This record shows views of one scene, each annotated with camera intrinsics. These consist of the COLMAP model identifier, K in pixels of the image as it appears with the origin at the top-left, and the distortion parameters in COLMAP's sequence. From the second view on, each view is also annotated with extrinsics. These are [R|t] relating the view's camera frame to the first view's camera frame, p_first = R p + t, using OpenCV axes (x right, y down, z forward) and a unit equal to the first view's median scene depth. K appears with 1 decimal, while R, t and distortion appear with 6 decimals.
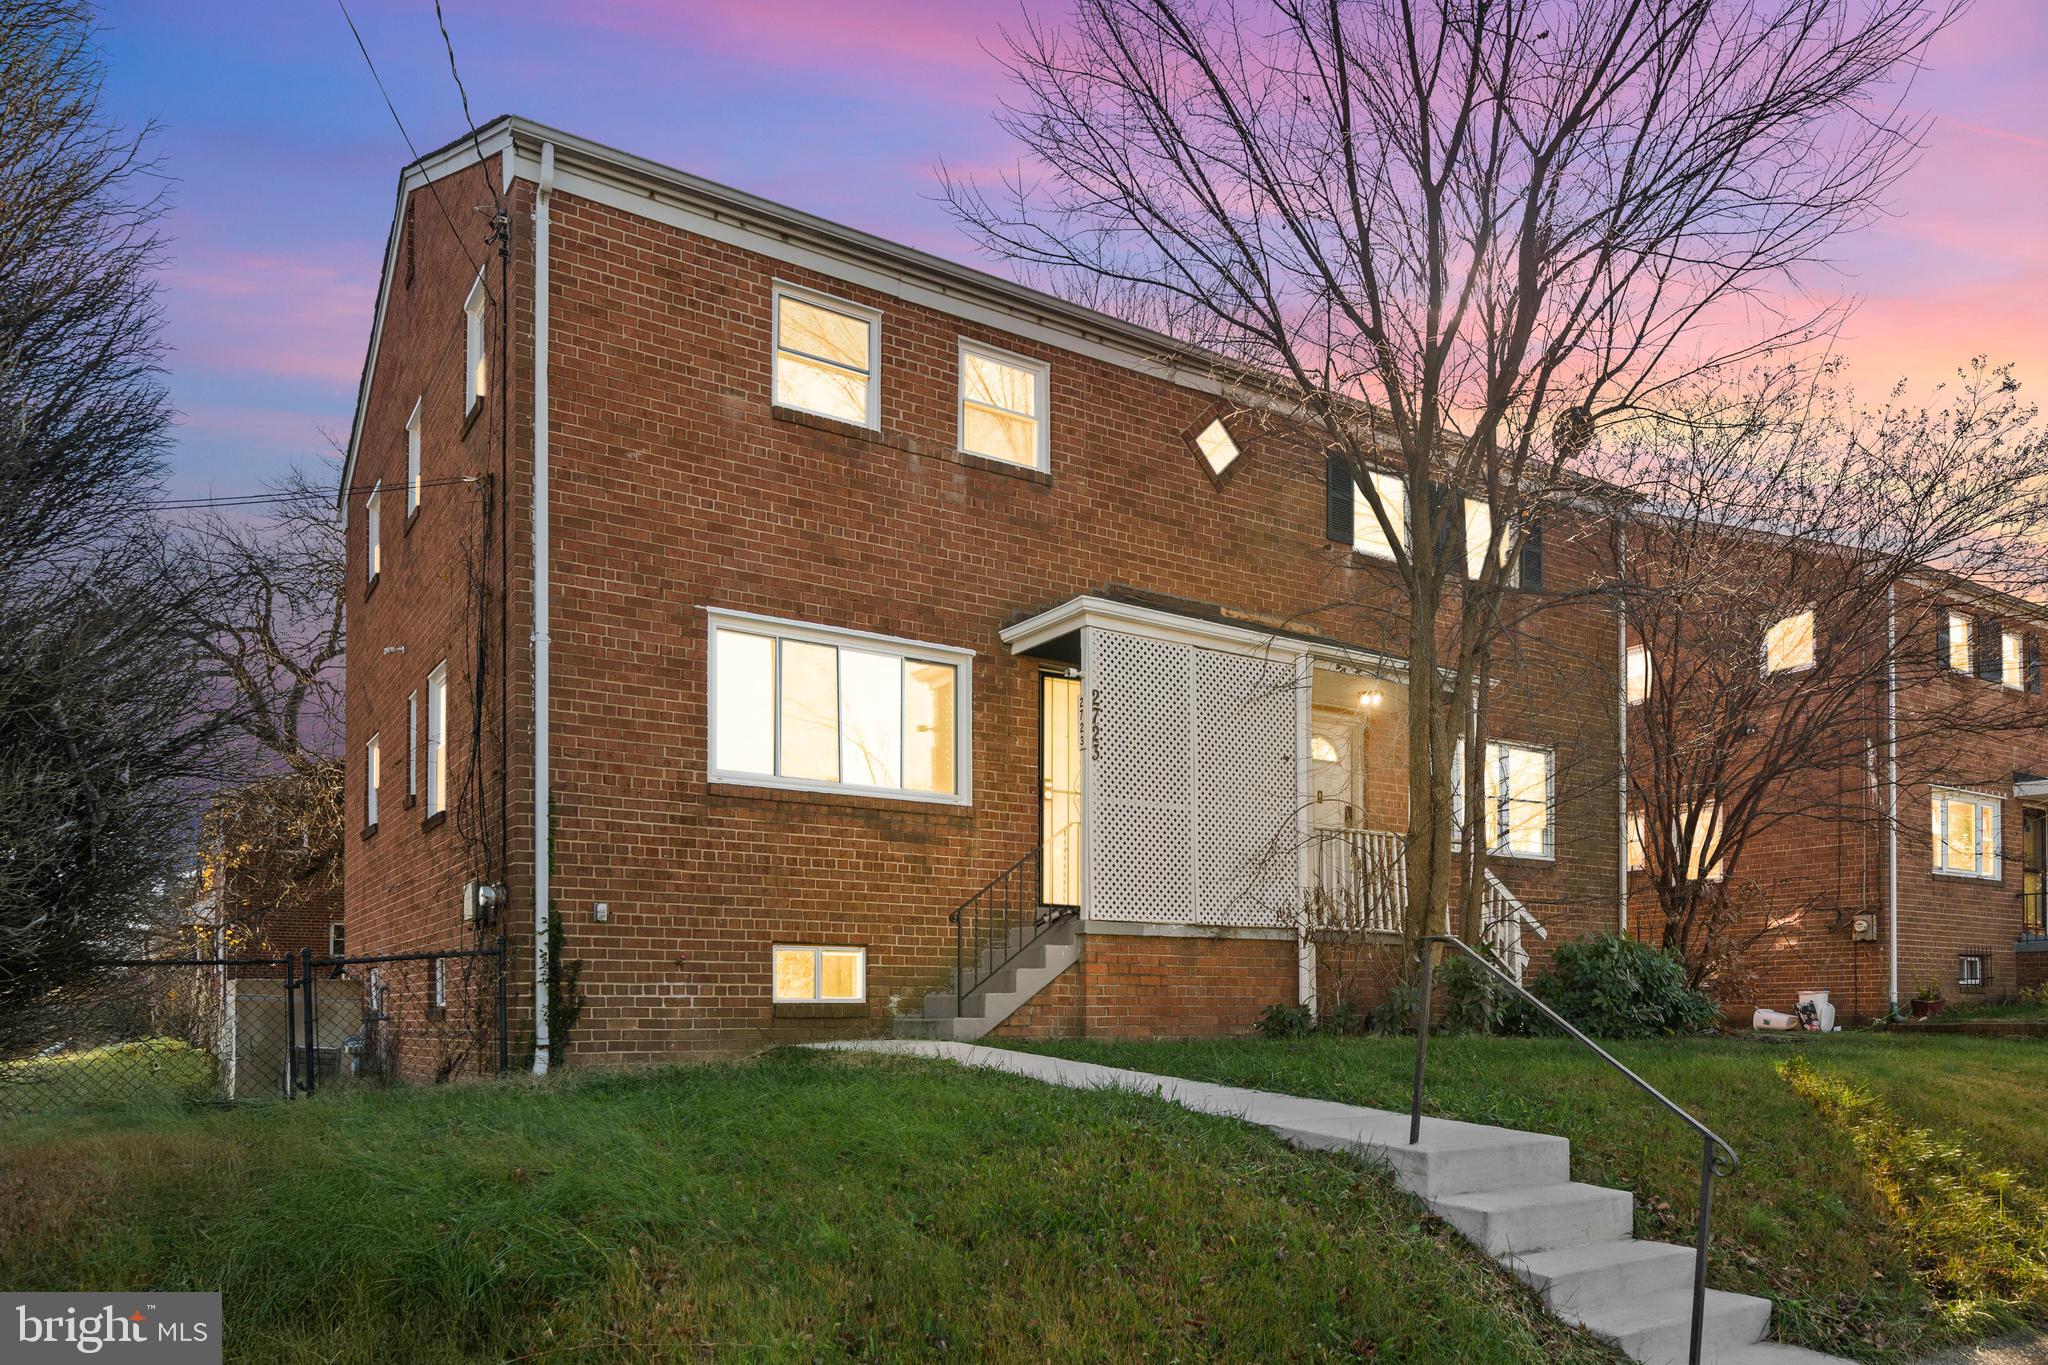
lens RADIAL K [[1250.0, 0, 1024.0], [0, 1250.0, 682.5], [0, 0, 1]] dist [0.001045, -0.000236]
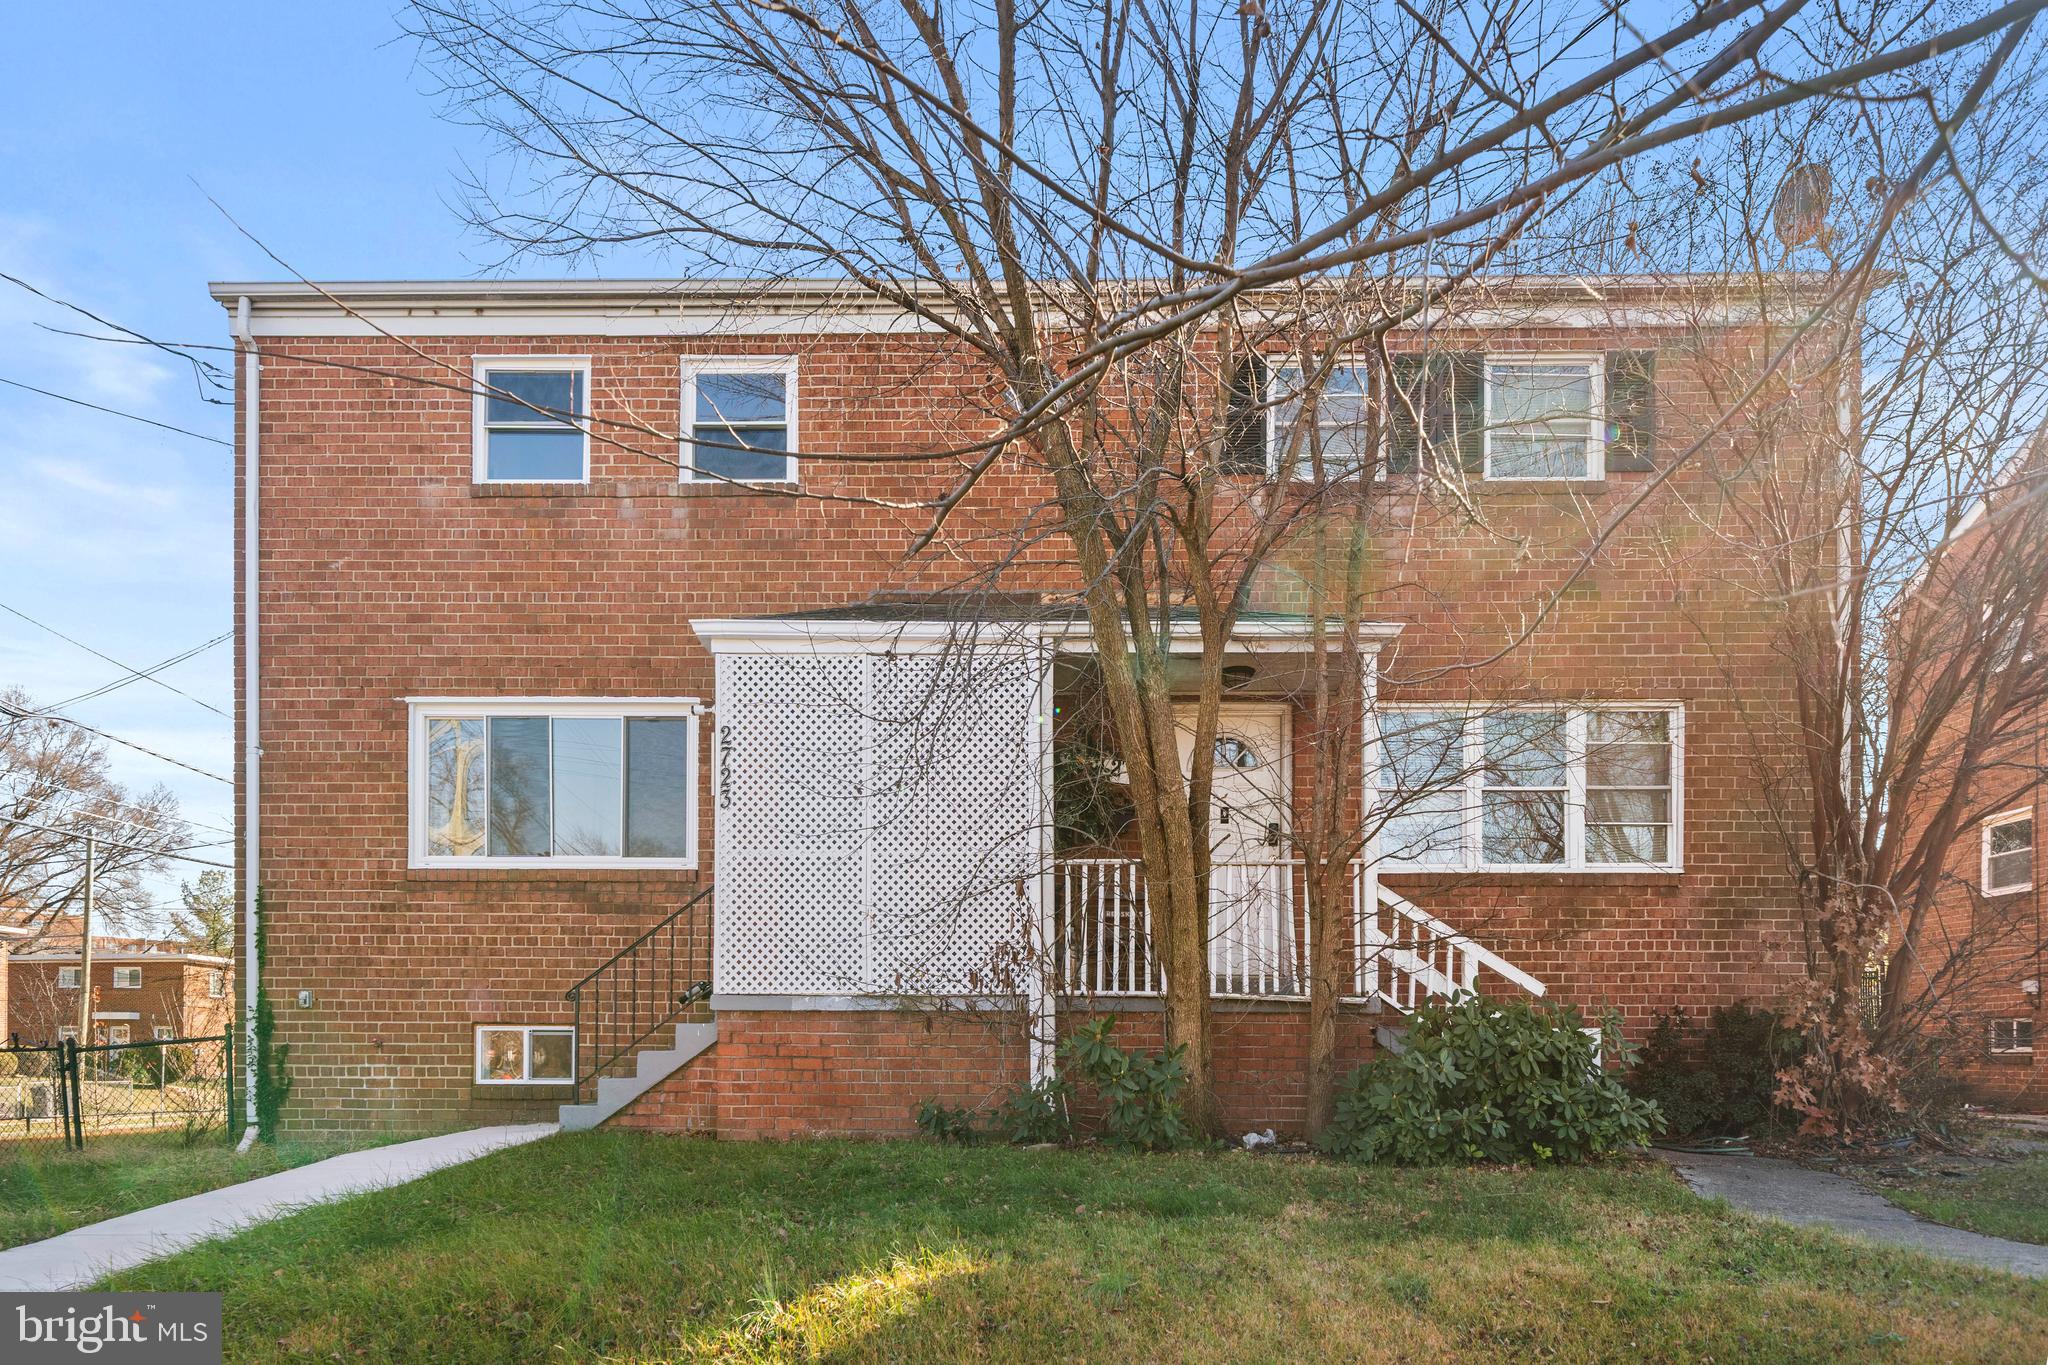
lens RADIAL K [[1213.0, 0, 1024.0], [0, 1213.0, 782.1], [0, 0, 1]] dist [0.000887, 0.000394]
pose [[0.848766, -0.109038, -0.517404, 0.672314], [0.130511, 0.991433, 0.005158, 0.067773], [0.512409, -0.071905, 0.855726, 0.400698]]
